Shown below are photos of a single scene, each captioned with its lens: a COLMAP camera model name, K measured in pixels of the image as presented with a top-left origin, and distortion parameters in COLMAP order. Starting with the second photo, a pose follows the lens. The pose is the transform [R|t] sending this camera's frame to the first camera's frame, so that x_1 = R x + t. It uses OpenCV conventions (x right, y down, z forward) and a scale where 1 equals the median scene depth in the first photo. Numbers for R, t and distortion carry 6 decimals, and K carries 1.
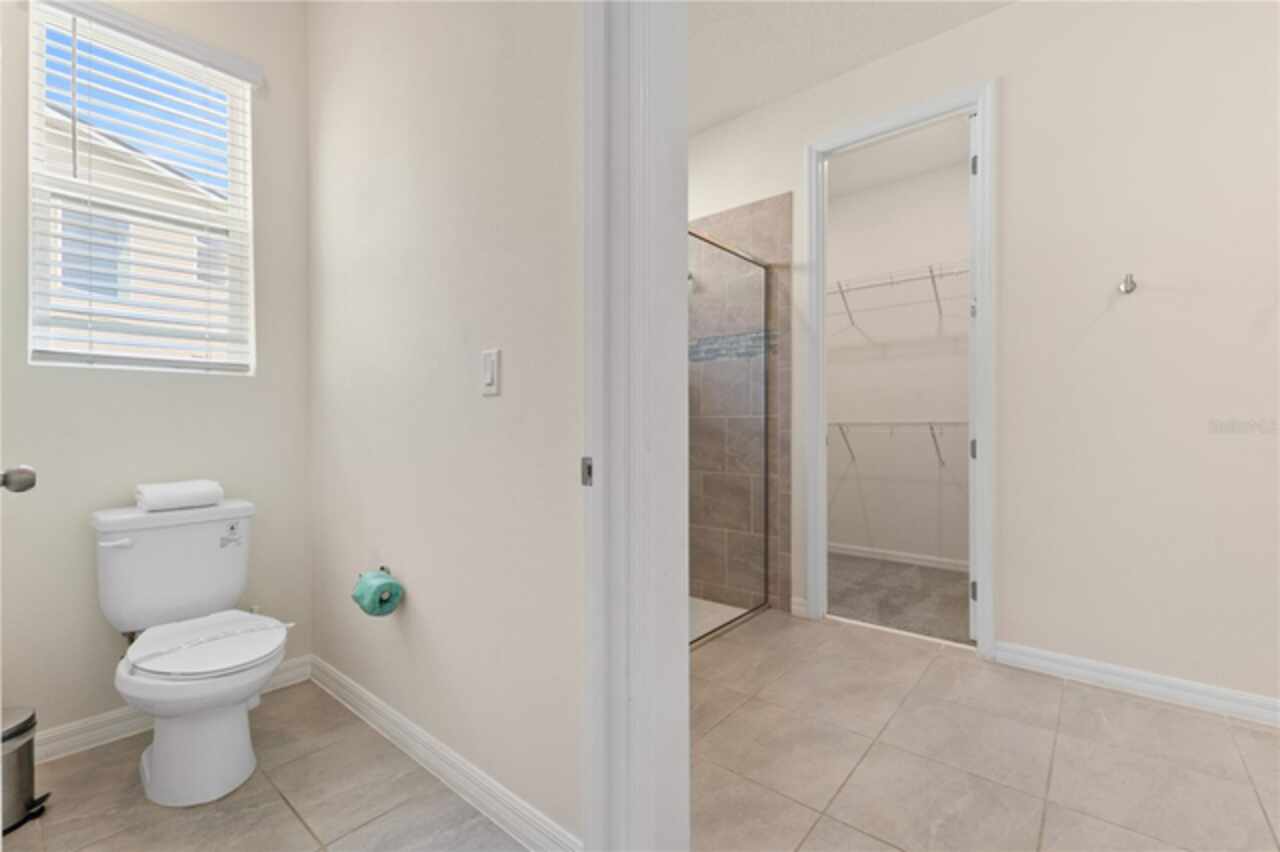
lens RADIAL K [[552.4, 0, 640.0], [0, 552.4, 426.0], [0, 0, 1]] dist [-0.000562, -0.000038]
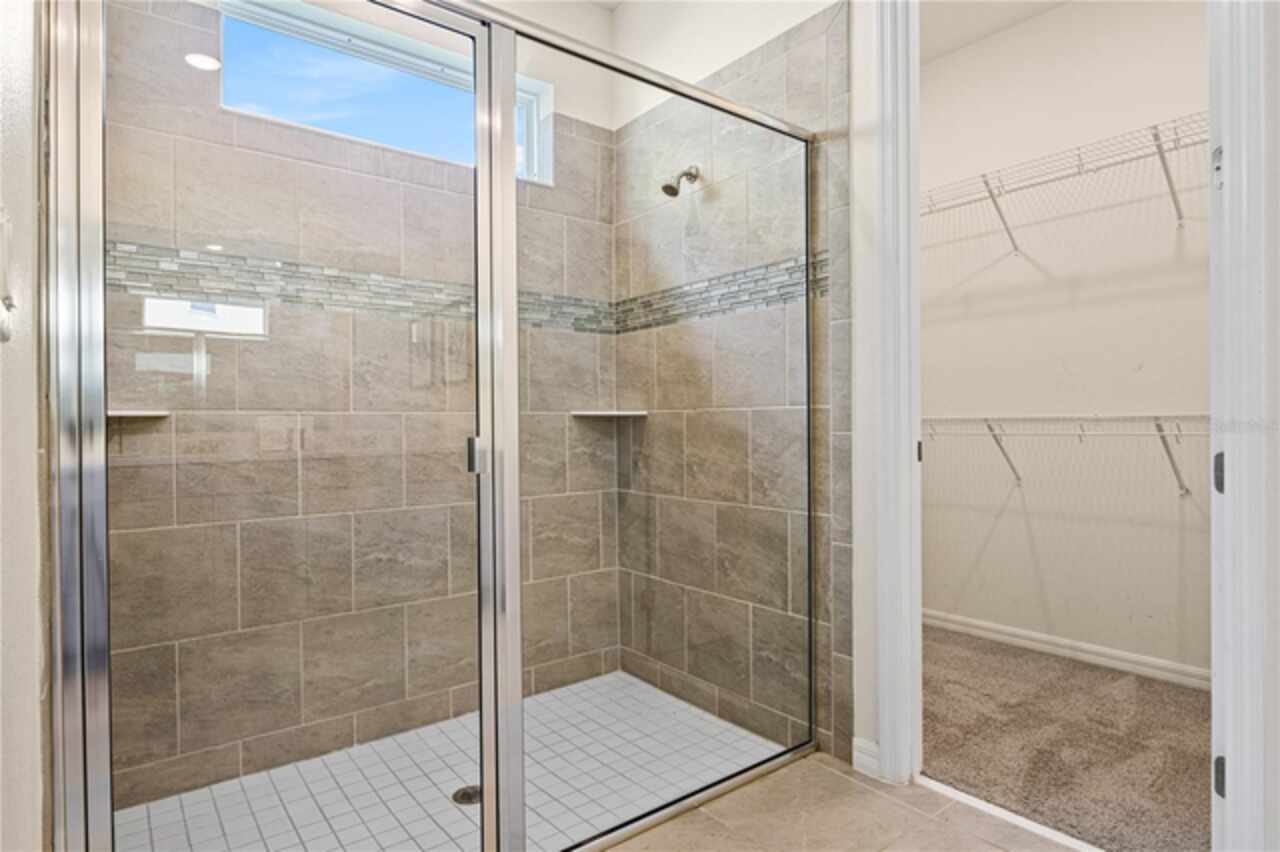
lens RADIAL K [[711.0, 0, 640.0], [0, 711.0, 426.0], [0, 0, 1]] dist [0.002044, -0.001224]
pose [[0.980014, -0.004098, -0.198887, 0.199971], [0.003834, 0.999991, -0.001715, 0.002321], [0.198892, 0.000918, 0.980021, 0.255692]]
